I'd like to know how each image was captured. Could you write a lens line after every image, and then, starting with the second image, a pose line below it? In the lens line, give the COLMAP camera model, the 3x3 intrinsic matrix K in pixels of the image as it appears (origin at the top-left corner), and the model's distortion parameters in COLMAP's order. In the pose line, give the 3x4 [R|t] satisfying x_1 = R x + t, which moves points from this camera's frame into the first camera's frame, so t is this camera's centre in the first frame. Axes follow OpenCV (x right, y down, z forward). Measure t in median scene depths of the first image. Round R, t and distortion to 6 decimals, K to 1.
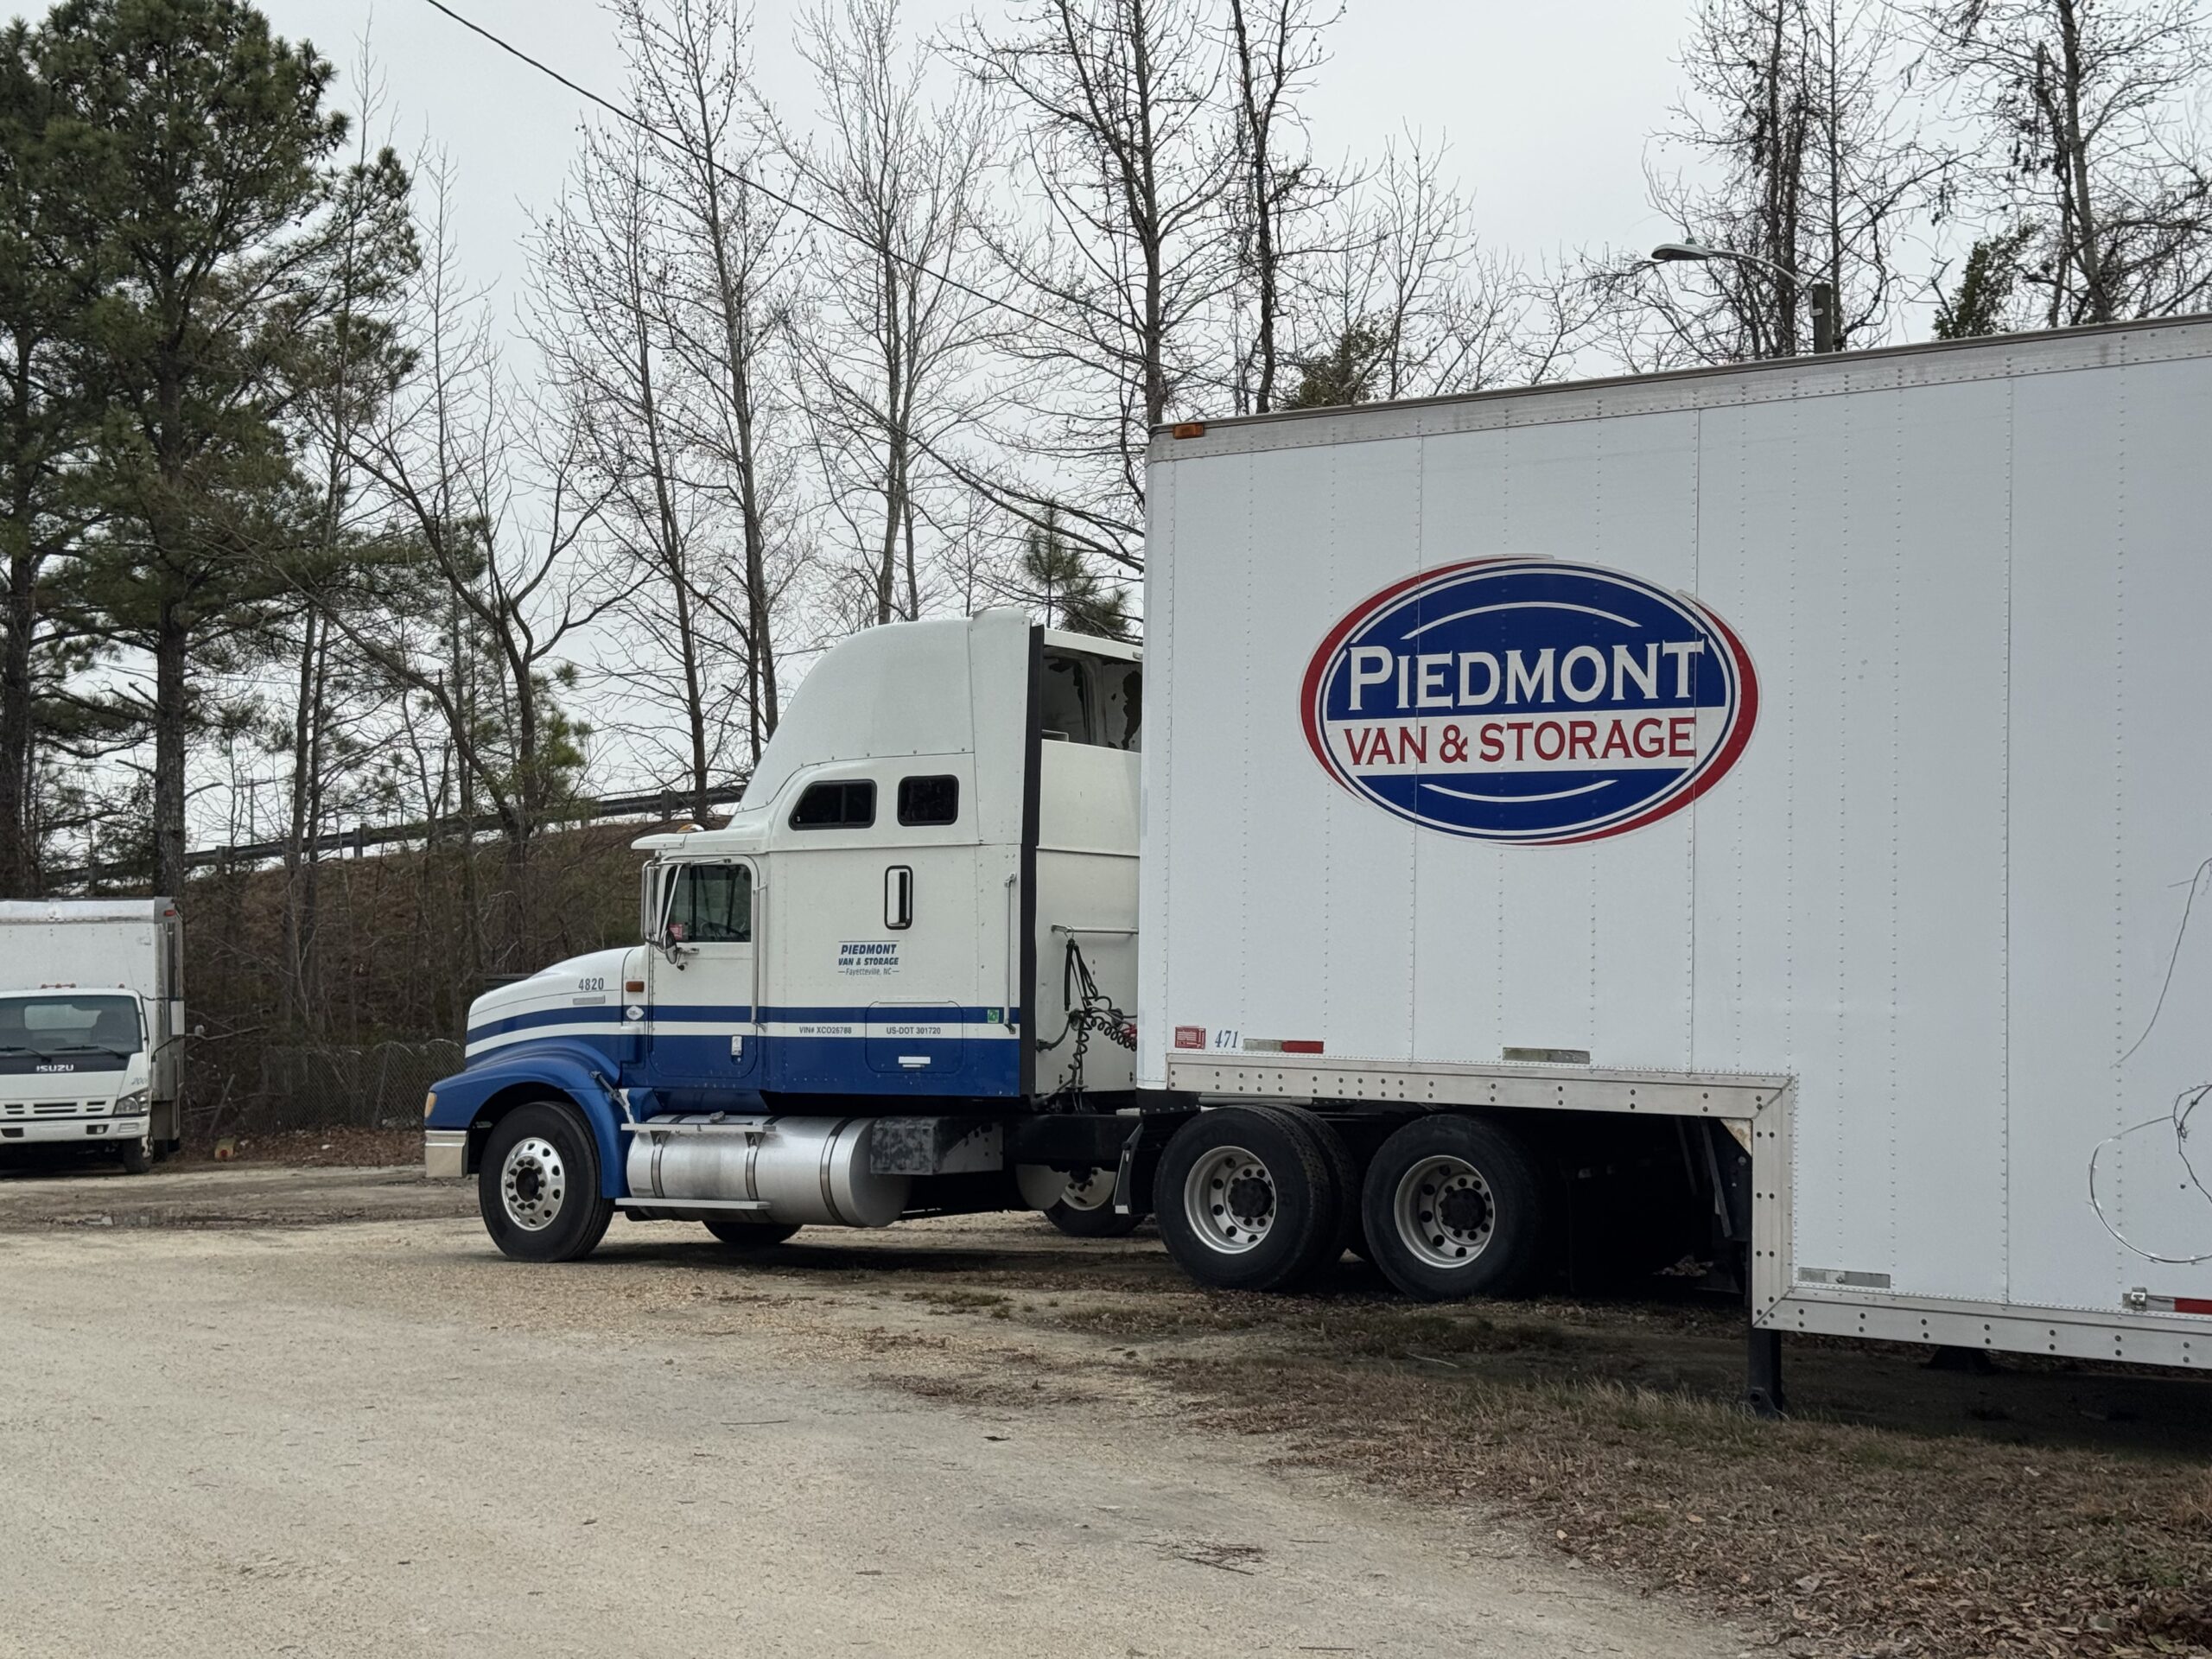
lens RADIAL K [[3129.5, 0, 1108.8], [0, 3129.5, 844.5], [0, 0, 1]] dist [0.127555, 0.000000]
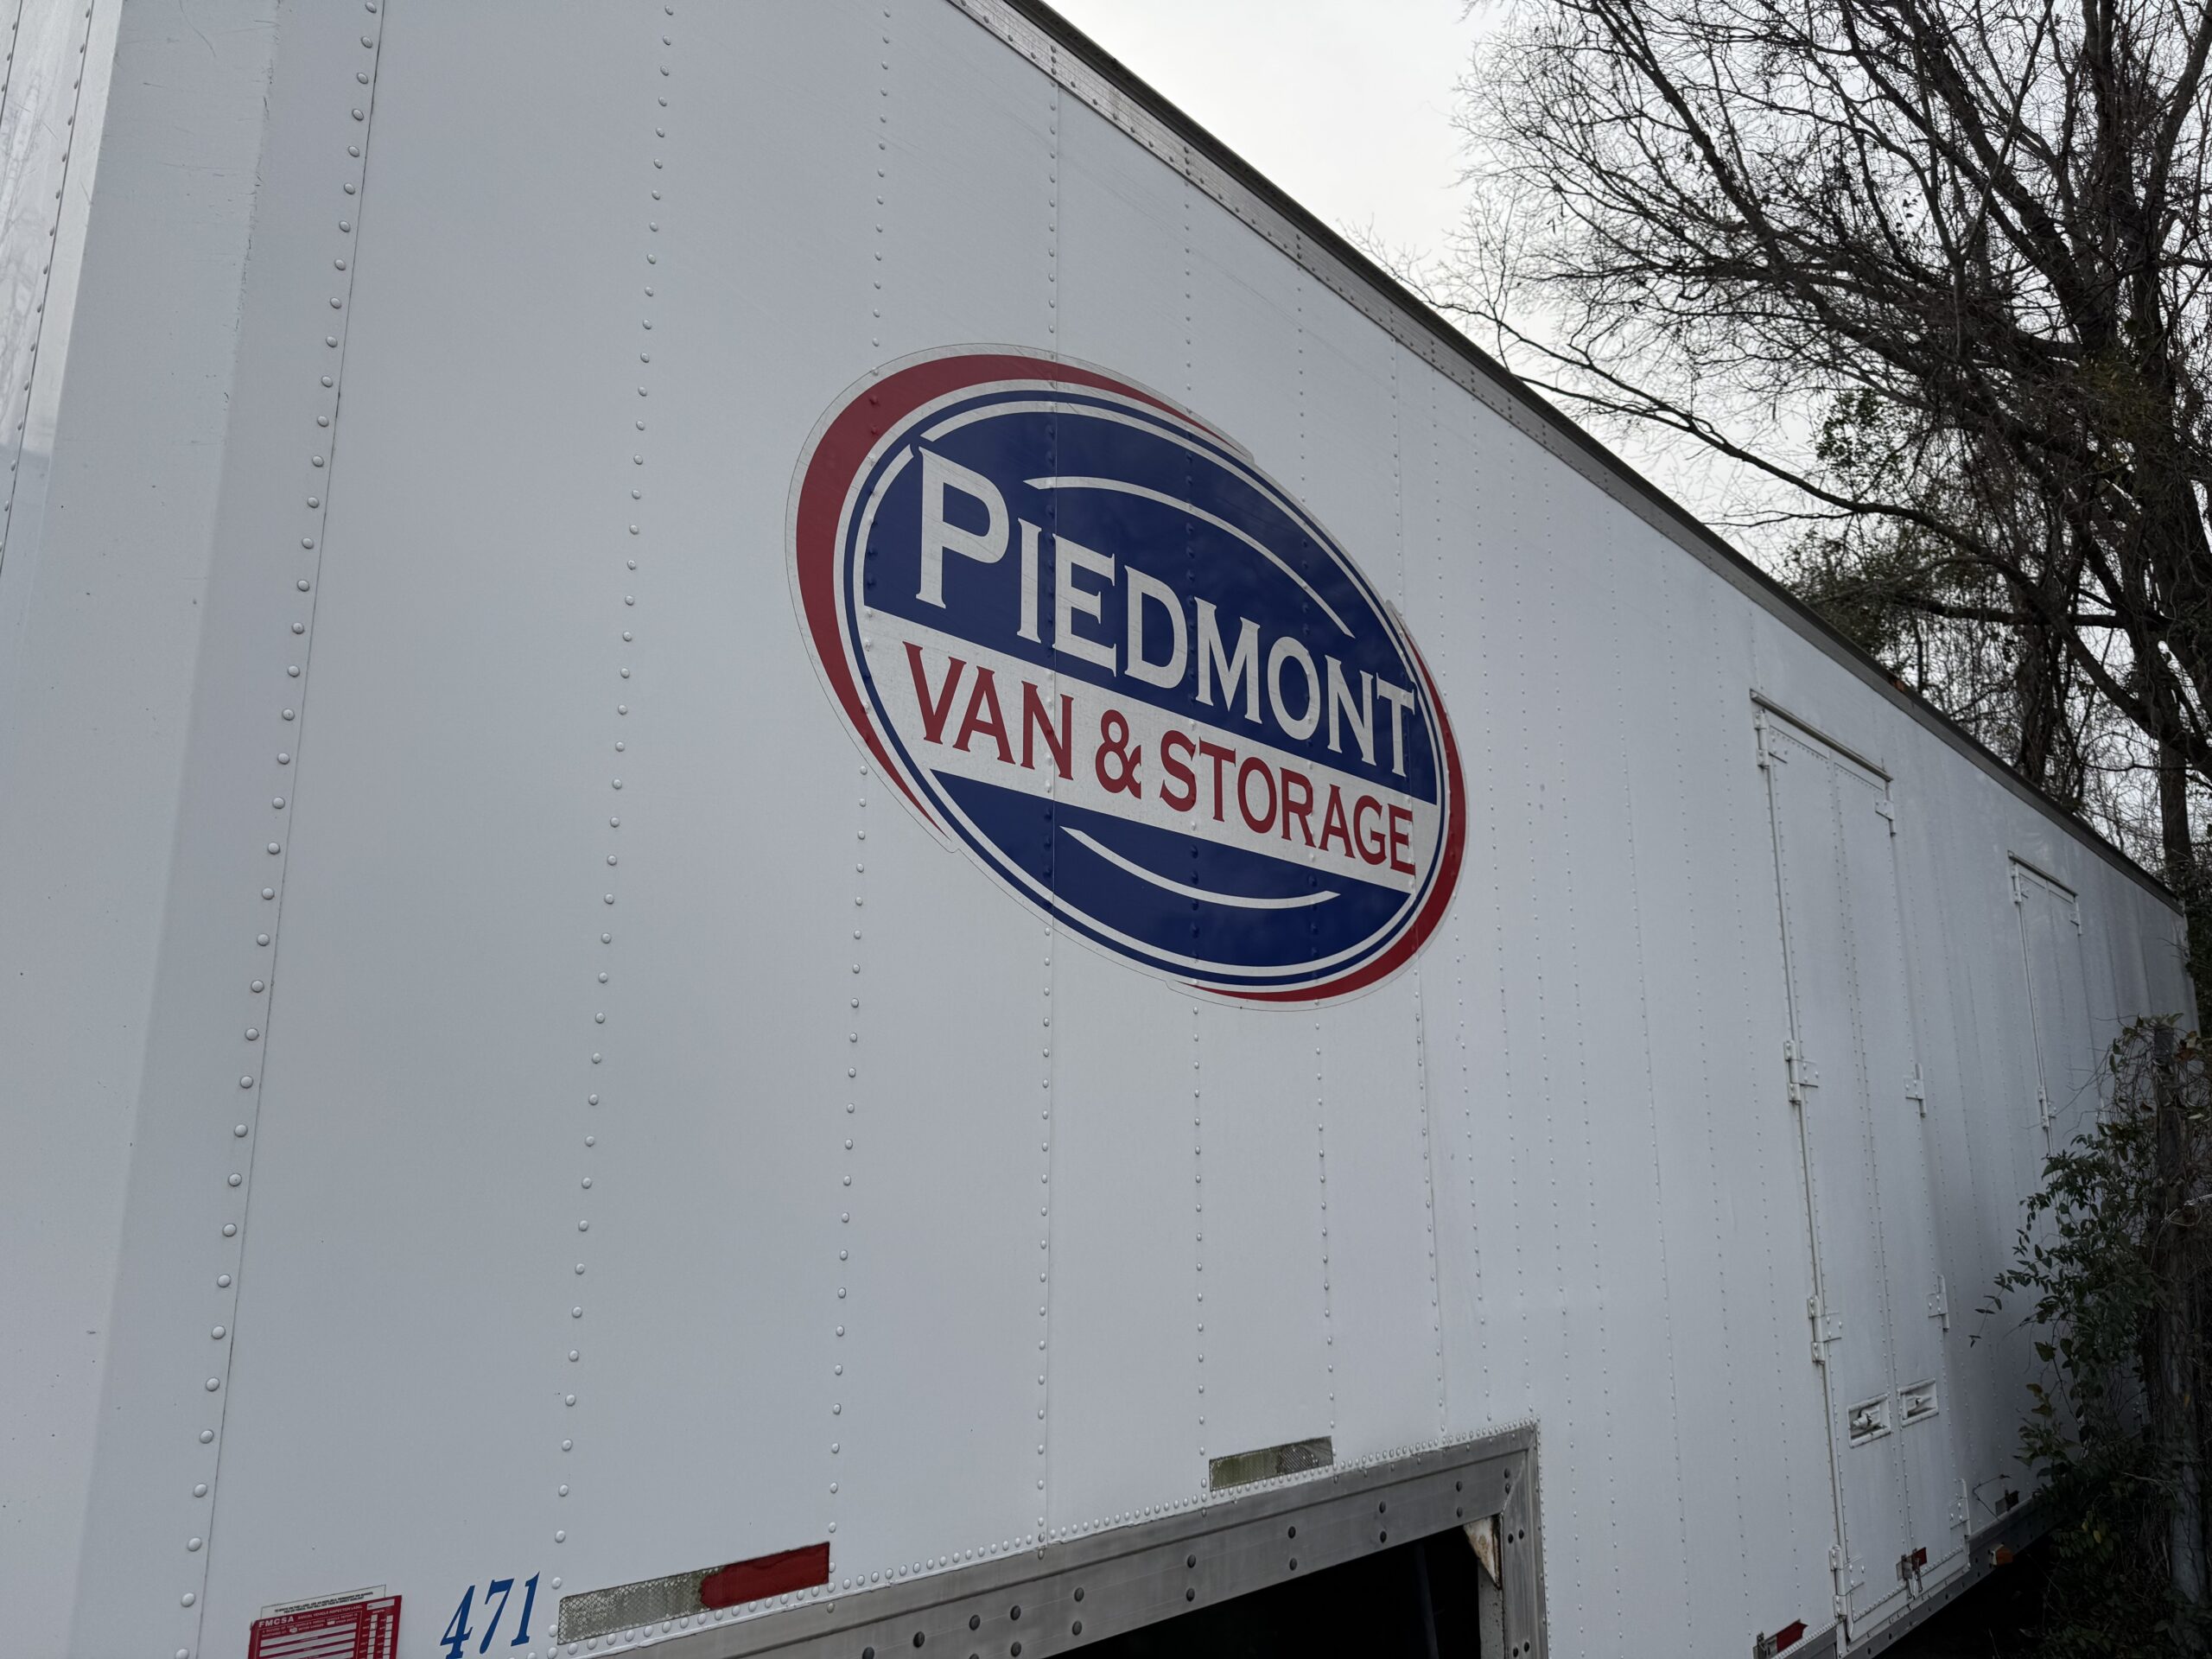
lens RADIAL K [[1544.9, 0, 1097.4], [0, 1544.9, 836.5], [0, 0, 1]] dist [0.074800, -0.069501]
pose [[0.125069, 0.195383, 0.972719, -0.097306], [-0.036879, 0.980656, -0.192235, 0.020921], [-0.991462, -0.011830, 0.129856, 0.926409]]
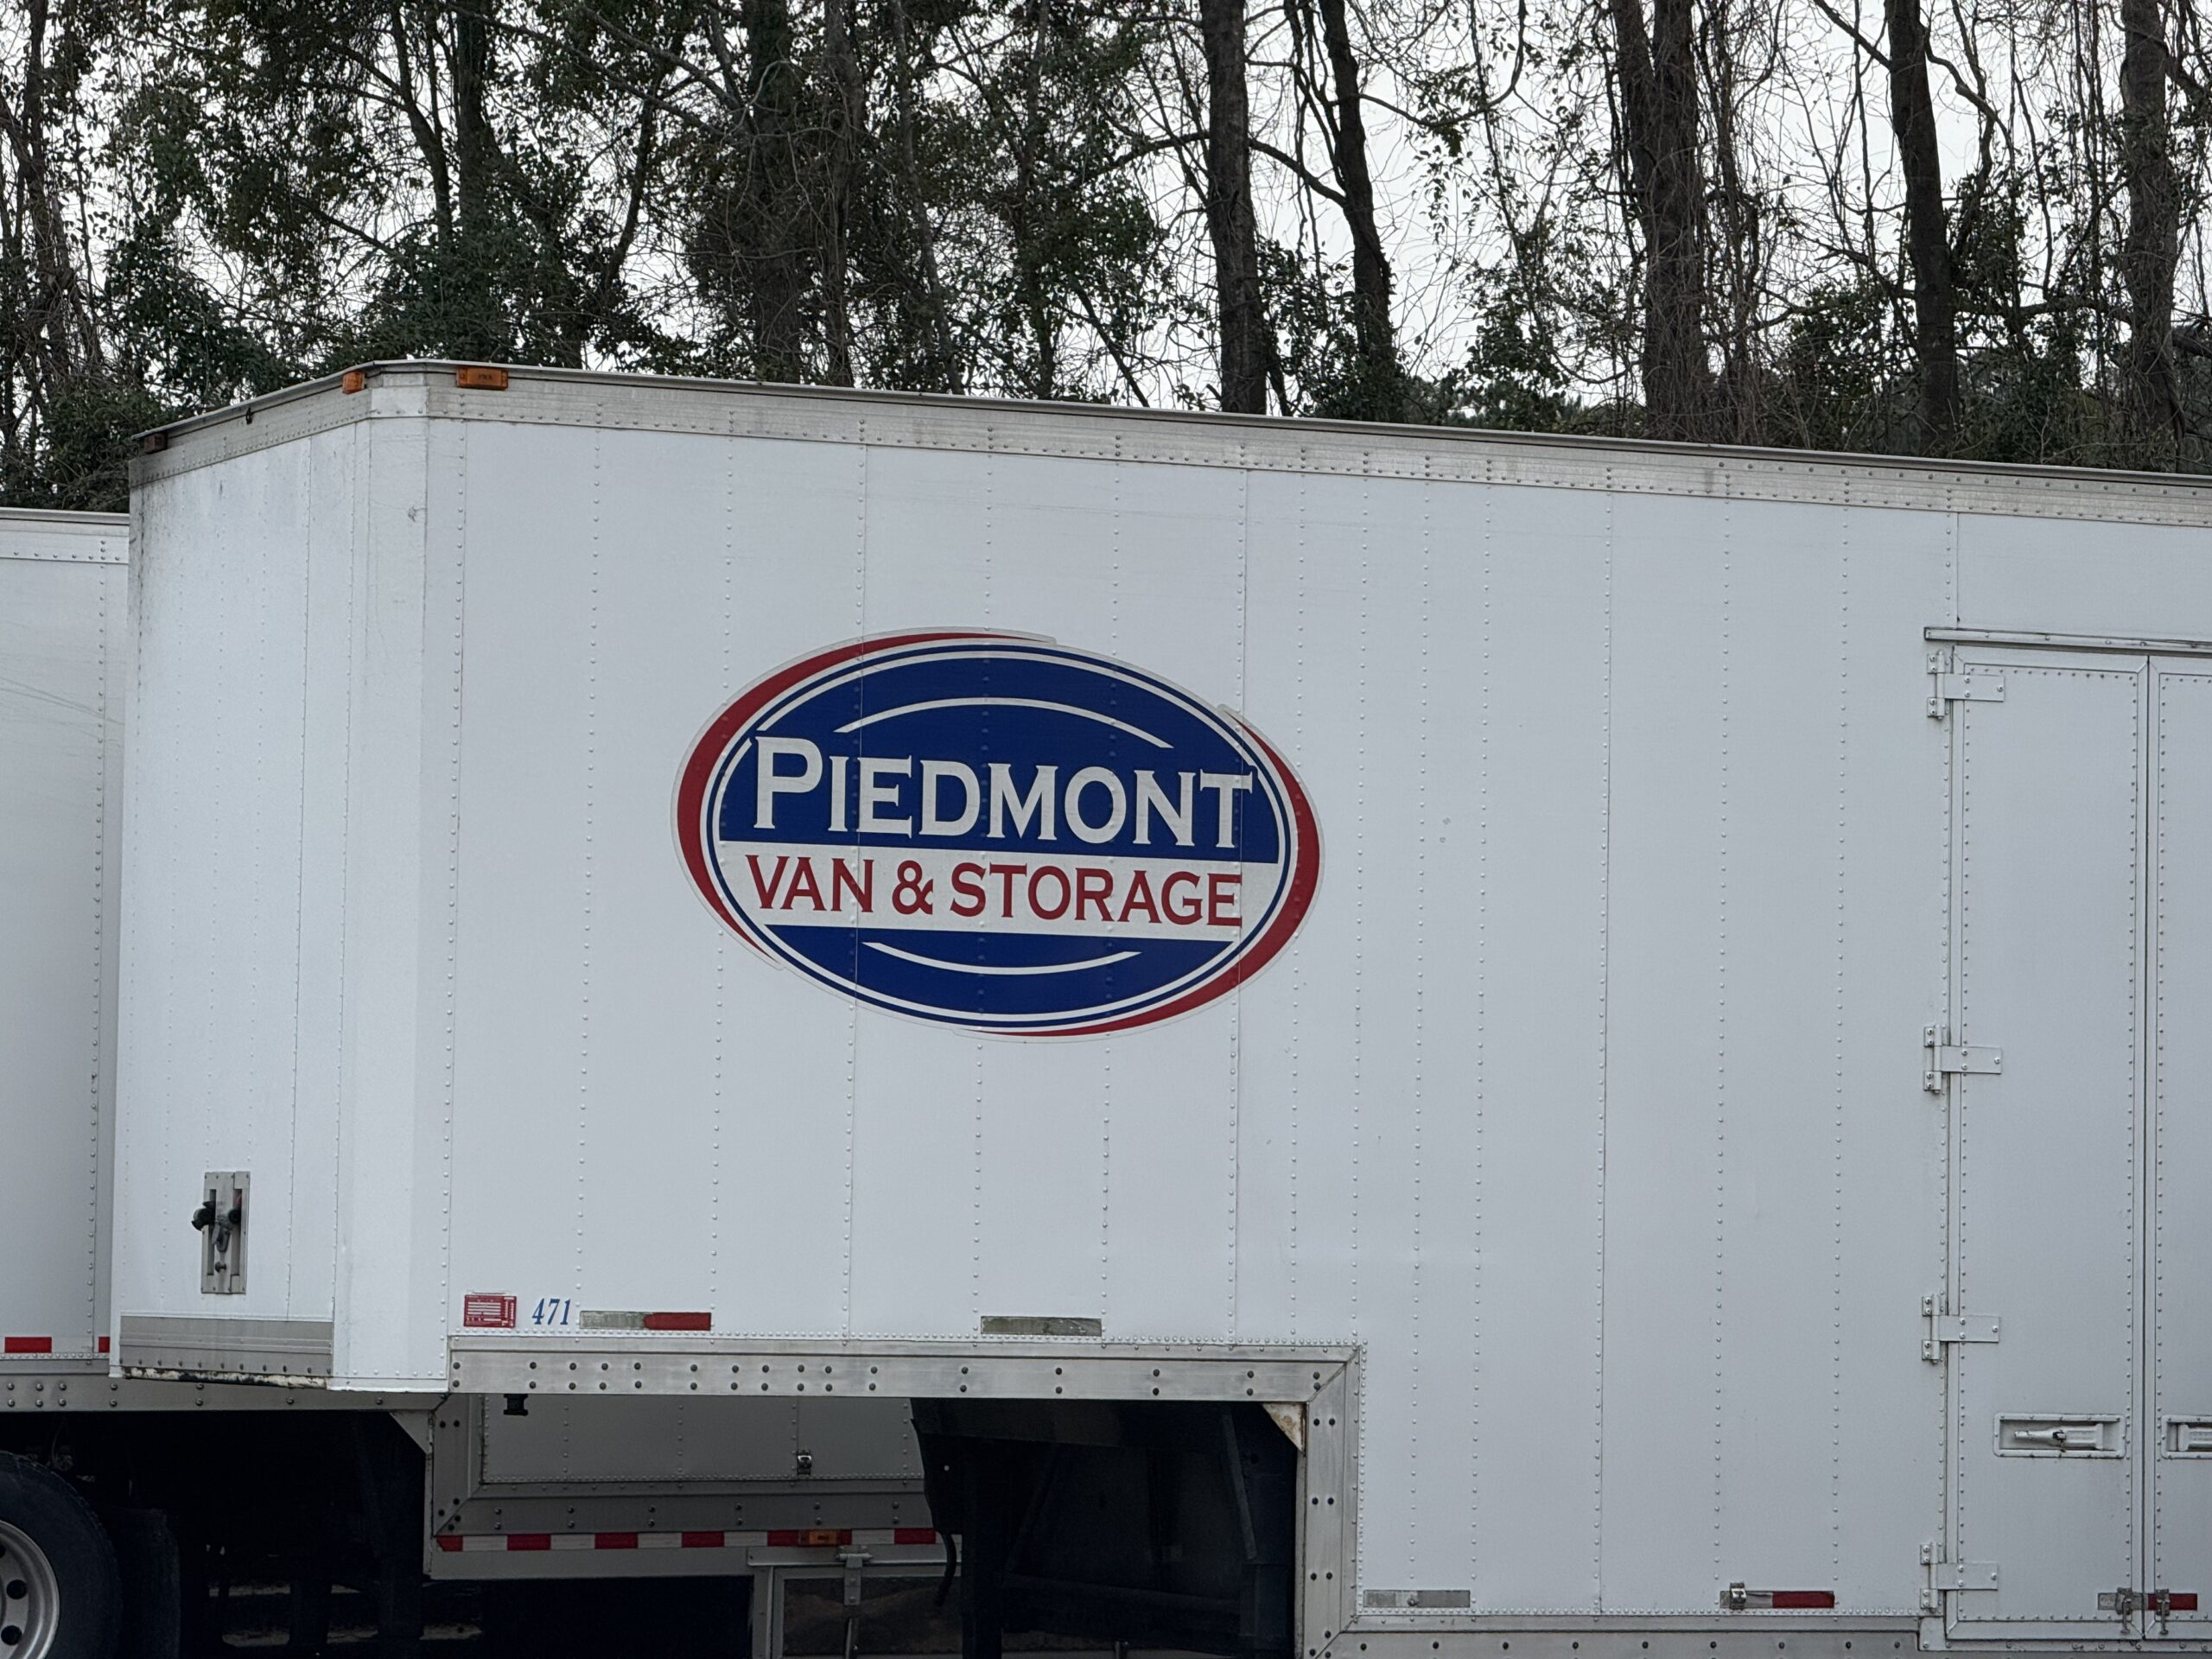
lens RADIAL K [[7731.8, 0, 1103.5], [0, 7731.8, 820.0], [0, 0, 1]] dist [0.320103, 0.000000]
pose [[0.517938, 0.043803, 0.854296, -1.292810], [-0.039041, 0.998858, -0.027546, -0.000947], [-0.854527, -0.019085, 0.519056, 0.054757]]
